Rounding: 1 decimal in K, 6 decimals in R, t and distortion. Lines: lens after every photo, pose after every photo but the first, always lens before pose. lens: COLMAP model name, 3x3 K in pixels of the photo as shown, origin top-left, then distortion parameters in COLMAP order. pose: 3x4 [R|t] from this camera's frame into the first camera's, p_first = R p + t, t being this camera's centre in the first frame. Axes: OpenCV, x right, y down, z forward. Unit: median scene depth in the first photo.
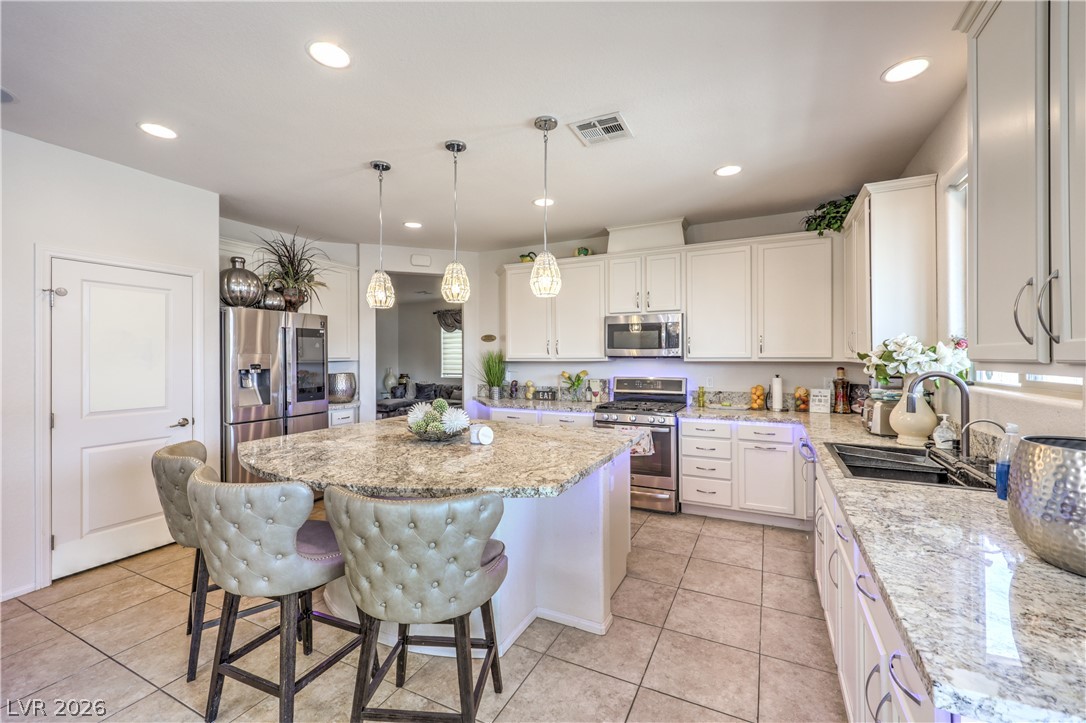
lens RADIAL K [[444.3, 0, 549.6], [0, 444.3, 356.7], [0, 0, 1]] dist [0.000674, 0.000114]
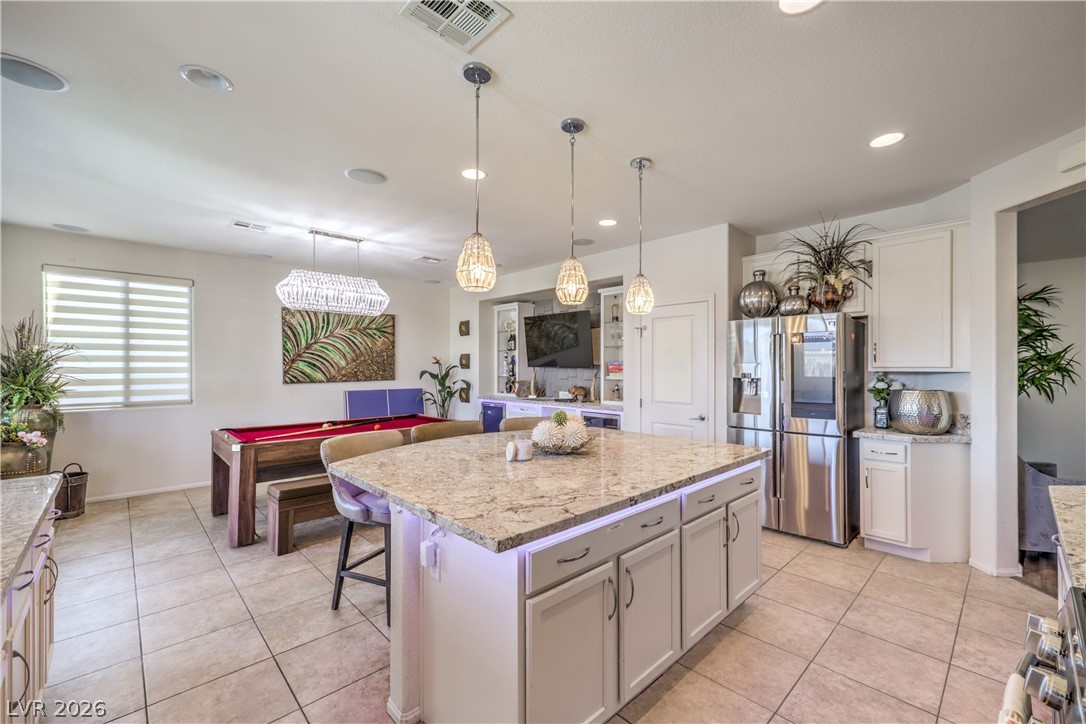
lens RADIAL K [[444.3, 0, 544.2], [0, 444.3, 362.5], [0, 0, 1]] dist [0.000674, 0.000114]
pose [[-0.358819, -0.000442, -0.933407, 0.414258], [0.001855, 0.999998, -0.001187, -0.005803], [0.933405, -0.002157, -0.358817, 0.808489]]
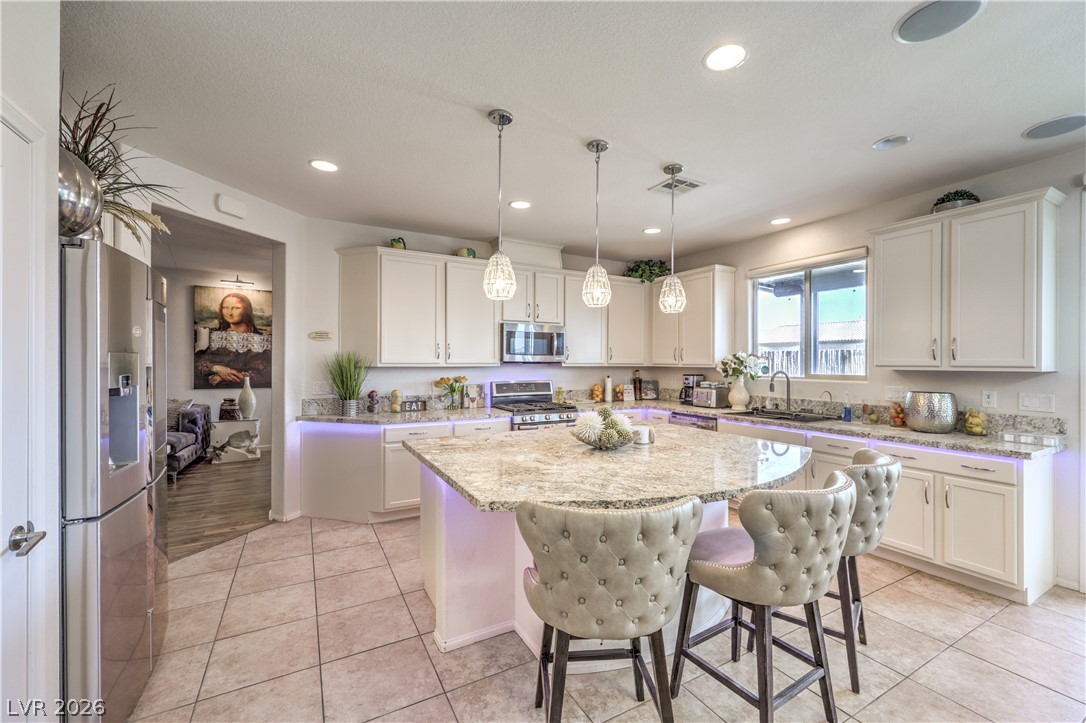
lens RADIAL K [[444.3, 0, 552.9], [0, 444.3, 363.7], [0, 0, 1]] dist [0.000674, 0.000114]
pose [[0.565828, 0.002831, 0.824518, -0.690512], [-0.006178, 0.999981, 0.000806, 0.002526], [-0.824500, -0.005550, 0.565835, 0.338340]]
